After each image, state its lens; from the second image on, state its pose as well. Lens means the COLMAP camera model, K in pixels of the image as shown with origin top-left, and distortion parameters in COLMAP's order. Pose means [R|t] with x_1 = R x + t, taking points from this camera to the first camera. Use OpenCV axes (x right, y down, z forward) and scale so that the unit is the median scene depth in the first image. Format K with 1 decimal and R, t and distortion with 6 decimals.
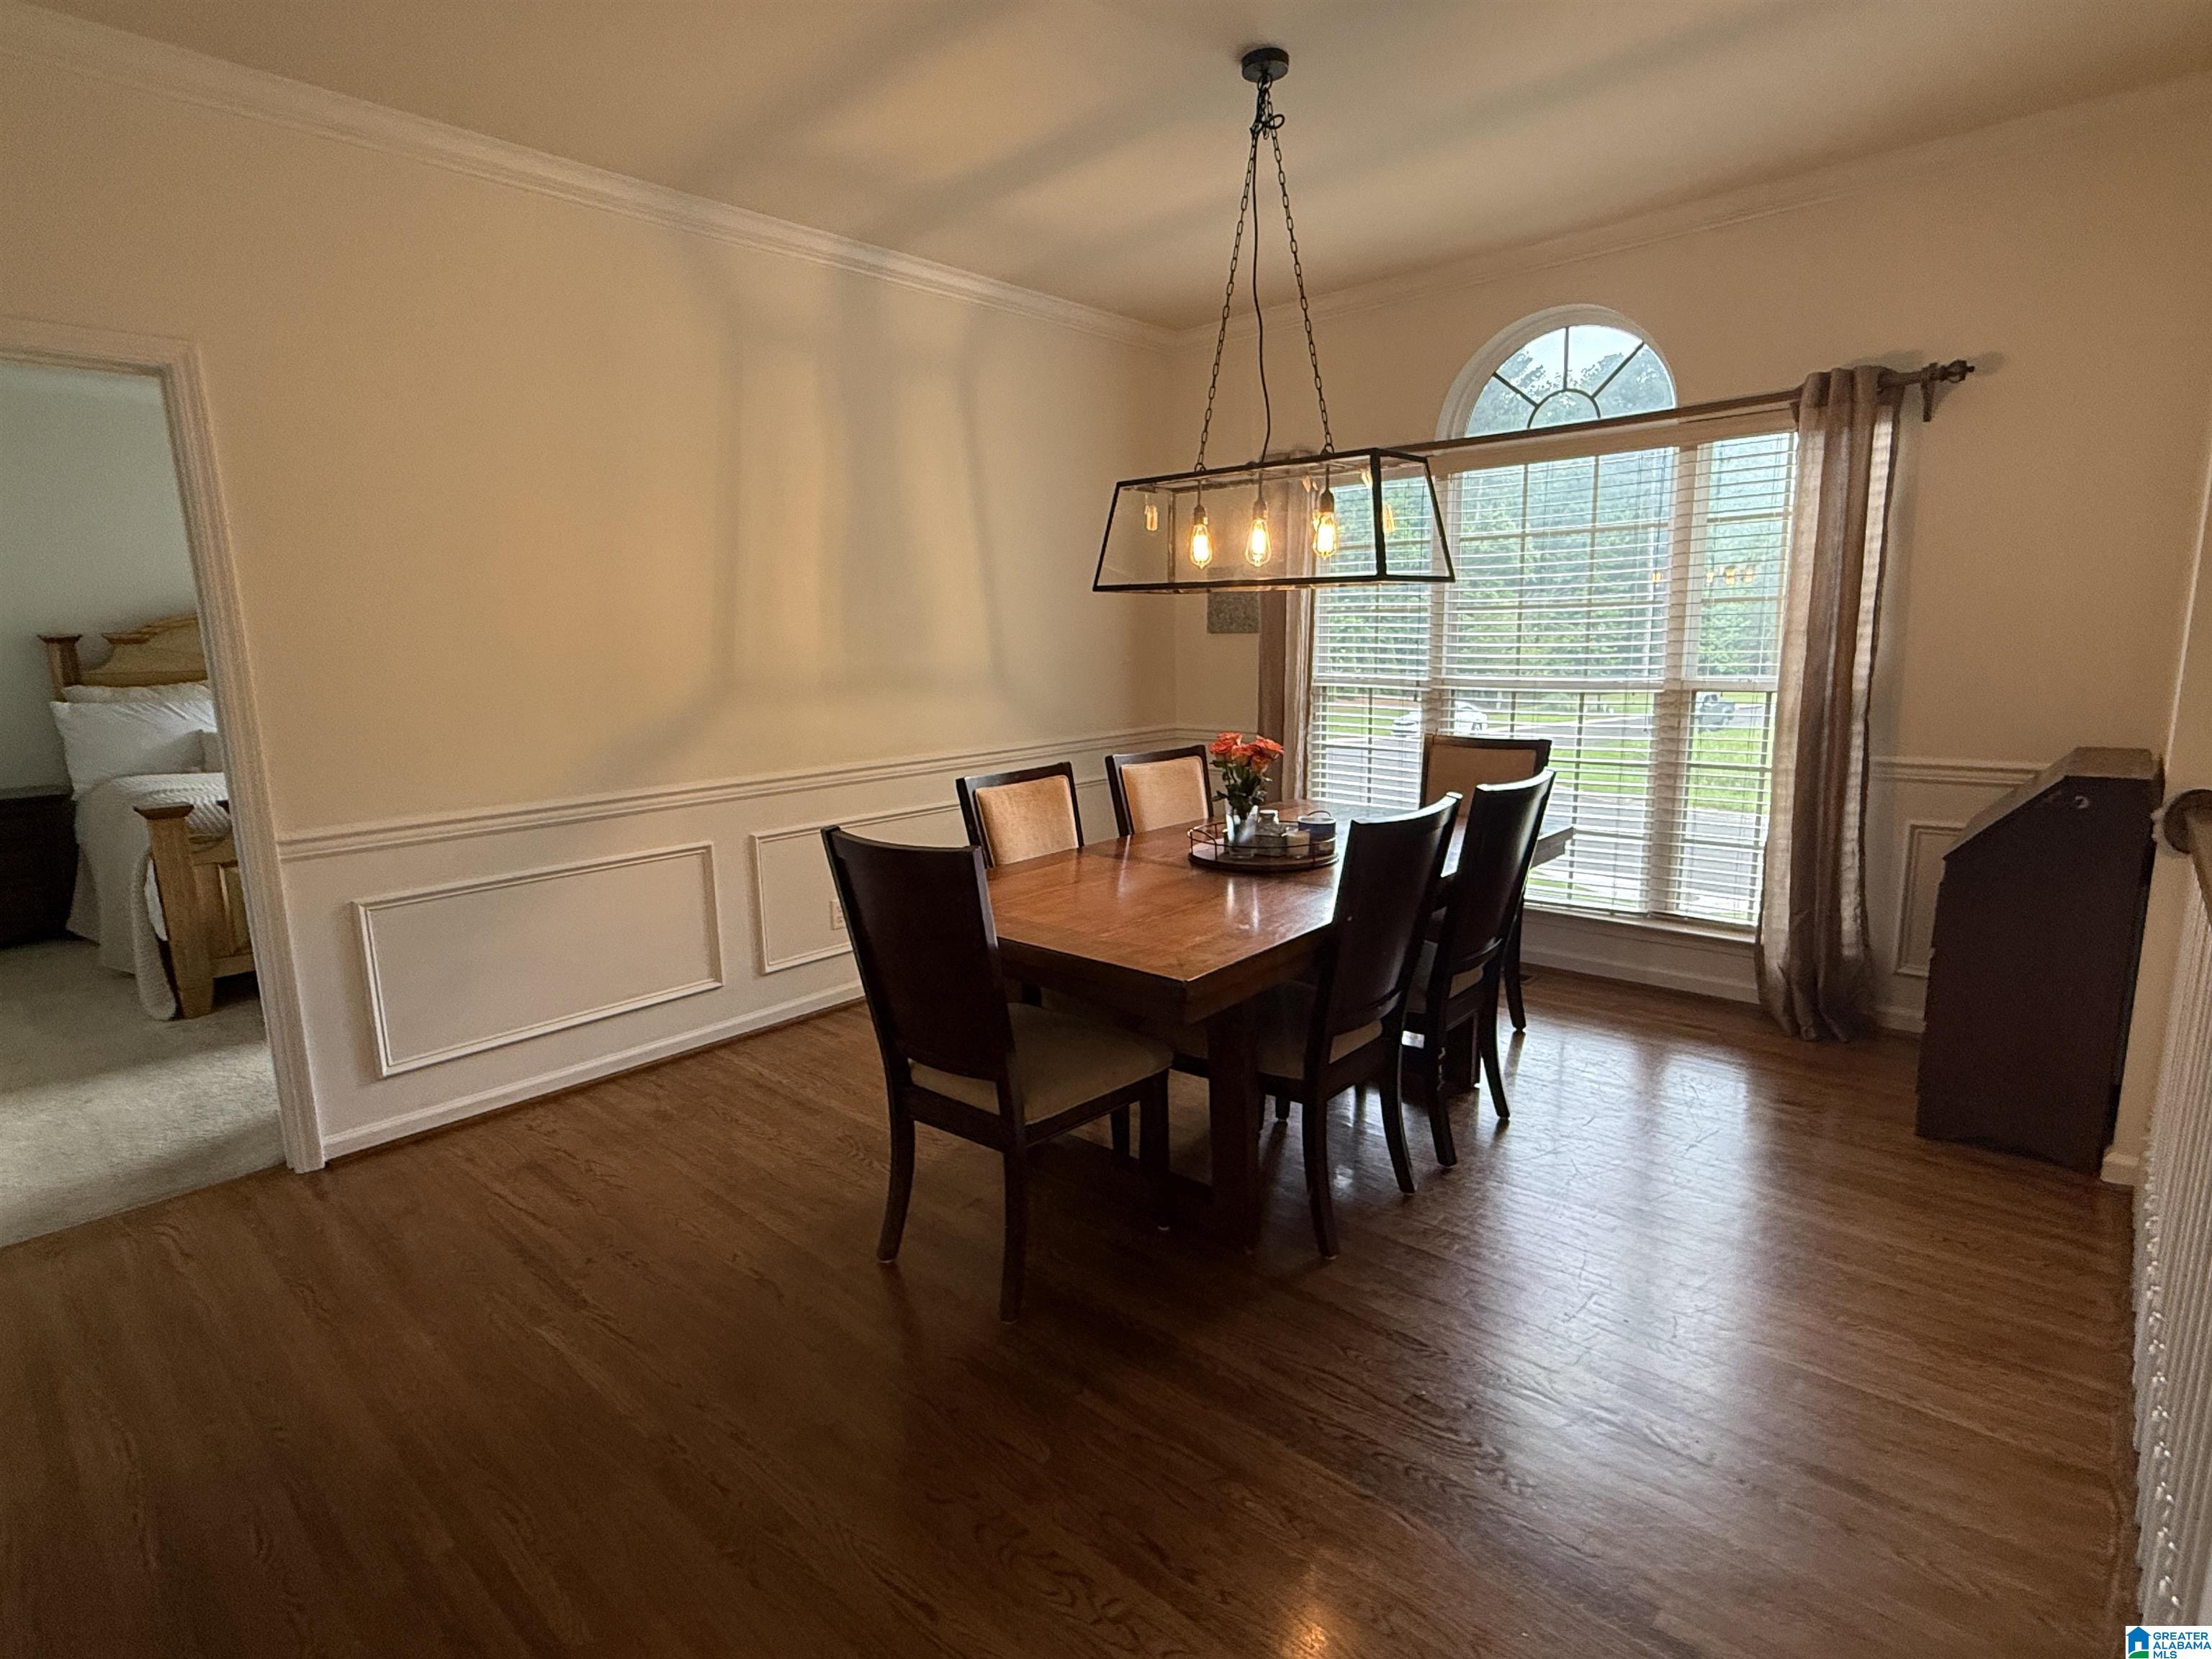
lens RADIAL K [[1128.6, 0, 1105.6], [0, 1128.6, 830.3], [0, 0, 1]] dist [0.000677, -0.000053]
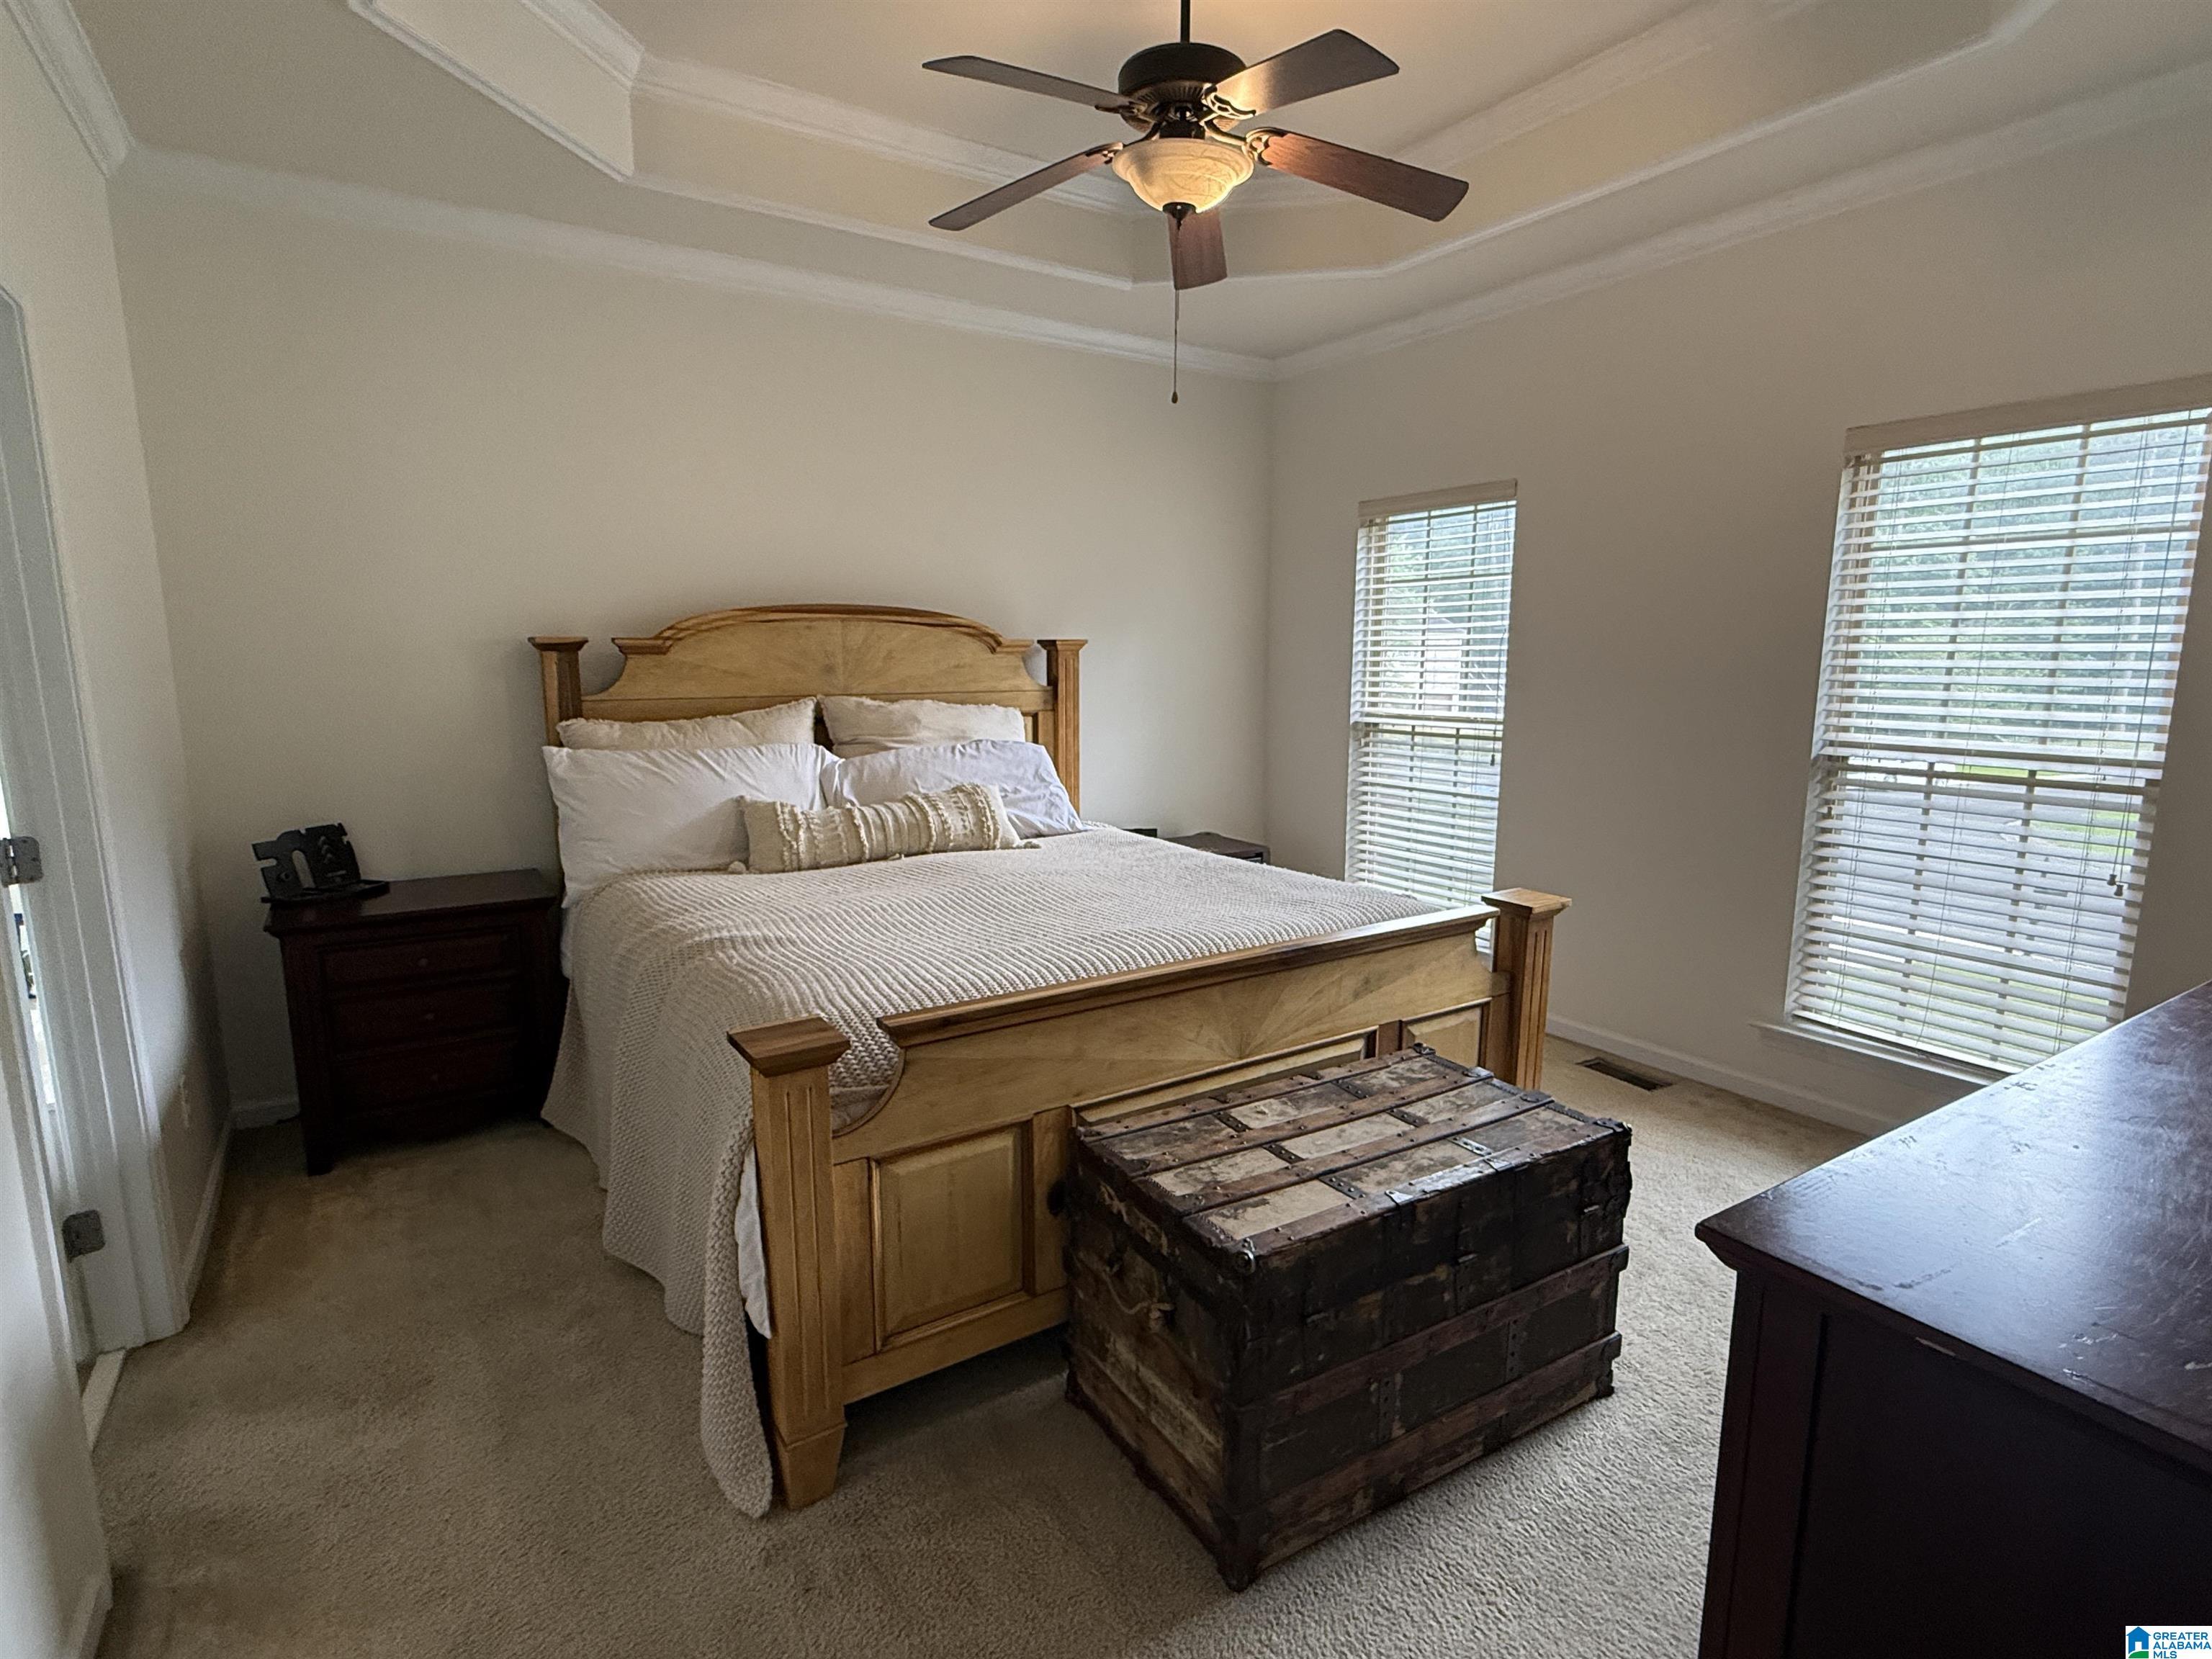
lens RADIAL K [[1128.6, 0, 1103.6], [0, 1128.6, 844.9], [0, 0, 1]] dist [0.000677, -0.000053]
pose [[0.966782, 0.060483, -0.248343, -0.444241], [-0.061470, 0.998102, 0.003785, -0.074924], [0.248100, 0.011607, 0.968665, 0.441937]]
